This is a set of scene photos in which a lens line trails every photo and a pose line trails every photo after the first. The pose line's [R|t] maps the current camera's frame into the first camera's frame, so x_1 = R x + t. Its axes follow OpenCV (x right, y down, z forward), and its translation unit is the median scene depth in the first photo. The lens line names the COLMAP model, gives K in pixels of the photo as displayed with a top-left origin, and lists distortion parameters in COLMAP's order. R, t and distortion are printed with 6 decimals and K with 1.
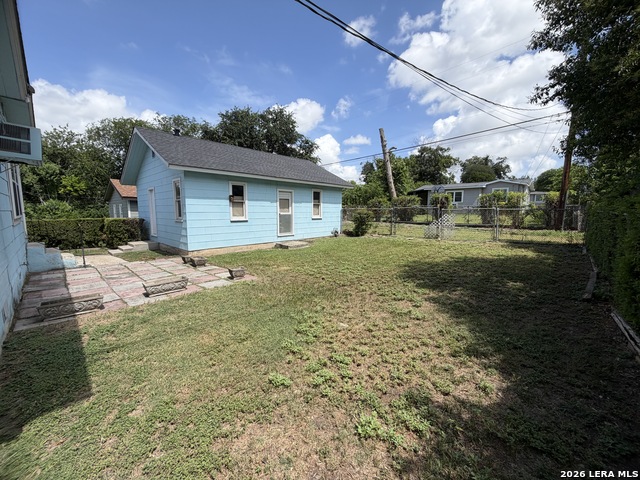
lens RADIAL K [[258.7, 0, 316.7], [0, 258.7, 238.1], [0, 0, 1]] dist [0.003358, 0.000798]
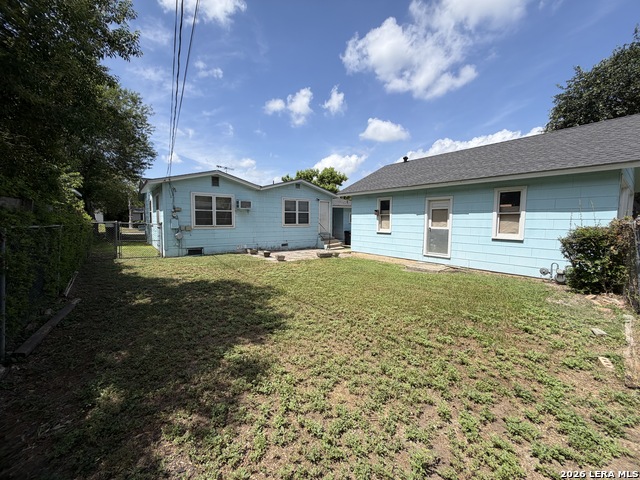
lens RADIAL K [[258.7, 0, 316.7], [0, 258.7, 241.1], [0, 0, 1]] dist [0.003358, 0.000798]
pose [[-0.155400, 0.066427, -0.985616, 0.712488], [-0.122868, 0.988689, 0.086006, -0.079876], [0.980181, 0.134466, -0.145481, 0.772542]]
